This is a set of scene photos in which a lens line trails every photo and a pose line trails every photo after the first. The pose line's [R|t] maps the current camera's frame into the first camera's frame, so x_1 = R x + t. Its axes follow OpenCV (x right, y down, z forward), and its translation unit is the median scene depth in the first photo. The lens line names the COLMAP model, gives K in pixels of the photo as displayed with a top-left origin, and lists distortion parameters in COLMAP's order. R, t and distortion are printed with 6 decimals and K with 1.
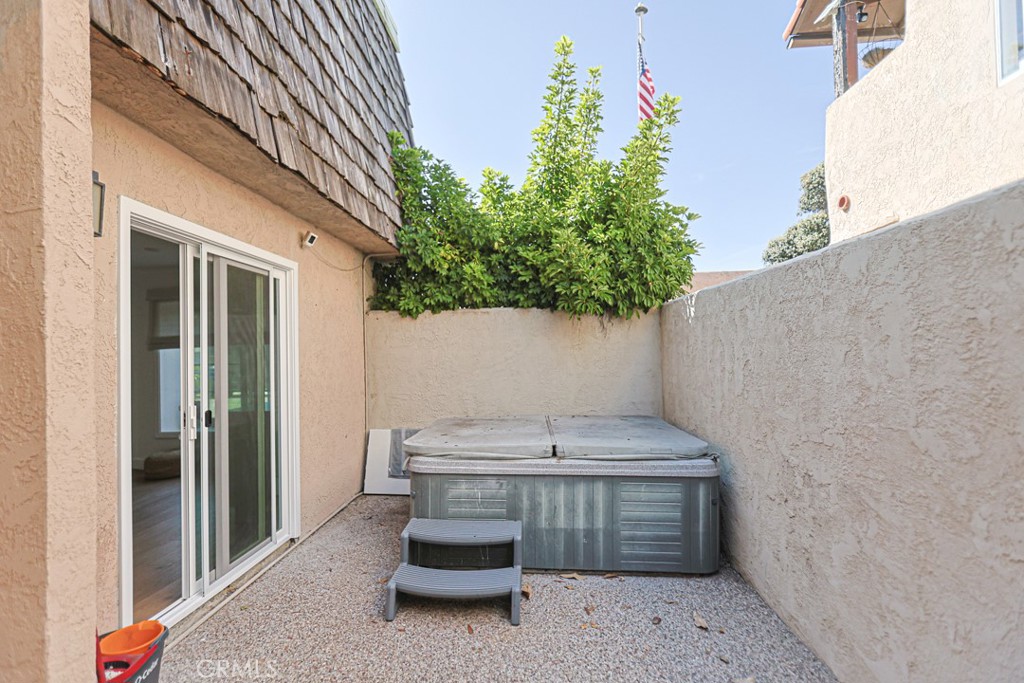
lens RADIAL K [[470.0, 0, 511.4], [0, 470.0, 345.7], [0, 0, 1]] dist [0.000977, 0.001207]
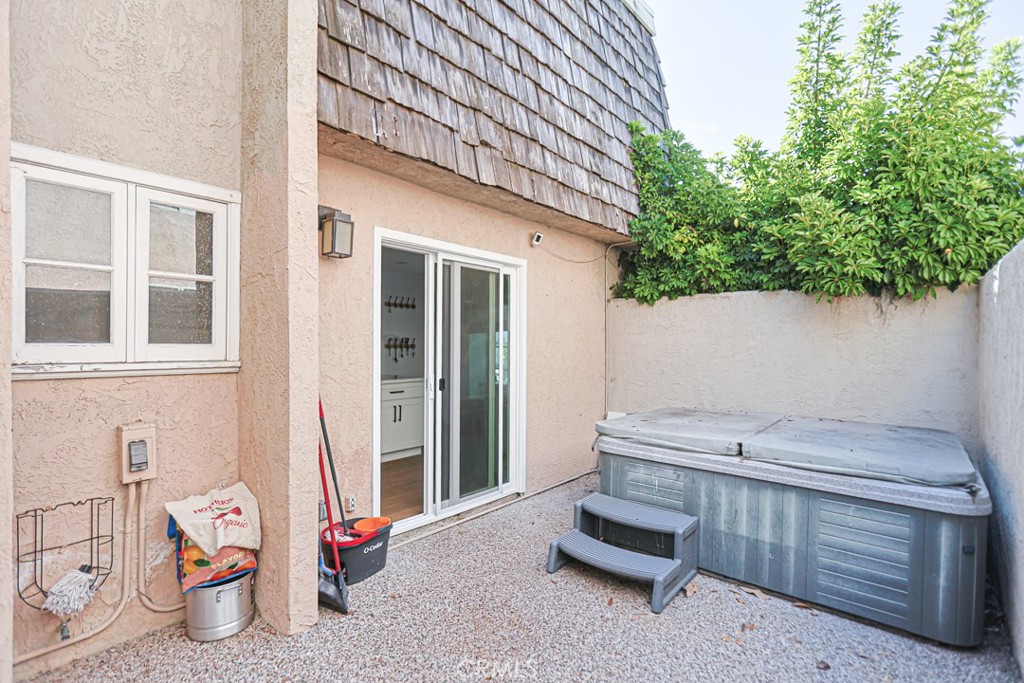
lens RADIAL K [[470.0, 0, 509.0], [0, 470.0, 342.3], [0, 0, 1]] dist [0.000977, 0.001207]
pose [[0.827696, 0.021976, -0.560746, 0.212523], [-0.011307, 0.999683, 0.022488, 0.003228], [0.561062, -0.012273, 0.827683, 0.008799]]
